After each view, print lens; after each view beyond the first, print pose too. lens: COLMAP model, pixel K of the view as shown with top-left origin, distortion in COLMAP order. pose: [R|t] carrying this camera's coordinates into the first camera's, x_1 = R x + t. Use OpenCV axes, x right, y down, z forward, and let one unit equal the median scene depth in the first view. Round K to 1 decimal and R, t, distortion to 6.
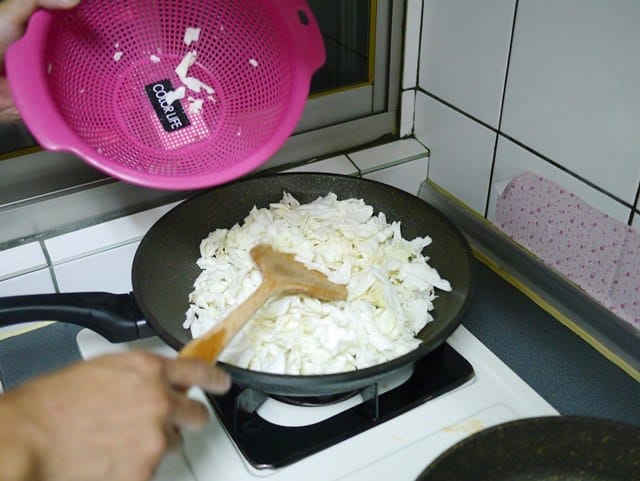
lens RADIAL K [[733.8, 0, 320.0], [0, 733.8, 240.5], [0, 0, 1]] dist [0.013909, 0.002251]
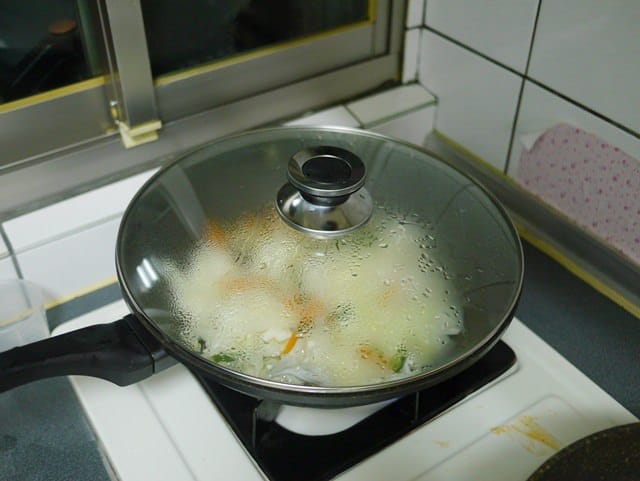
lens RADIAL K [[733.8, 0, 320.0], [0, 733.8, 240.5], [0, 0, 1]] dist [0.013909, 0.002251]
pose [[0.996789, -0.039071, 0.069889, -0.069012], [0.032818, 0.995537, 0.088477, -0.039246], [-0.073034, -0.085899, 0.993623, 0.131738]]
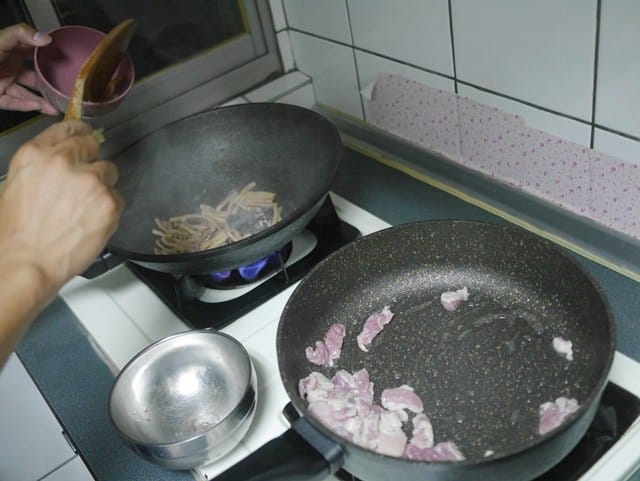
lens RADIAL K [[724.8, 0, 320.0], [0, 724.8, 240.5], [0, 0, 1]] dist [-0.020619, -0.007591]
pose [[0.974254, -0.224693, 0.018498, 0.094210], [0.223863, 0.973849, 0.038775, 0.105887], [-0.026726, -0.033635, 0.999077, -0.209232]]
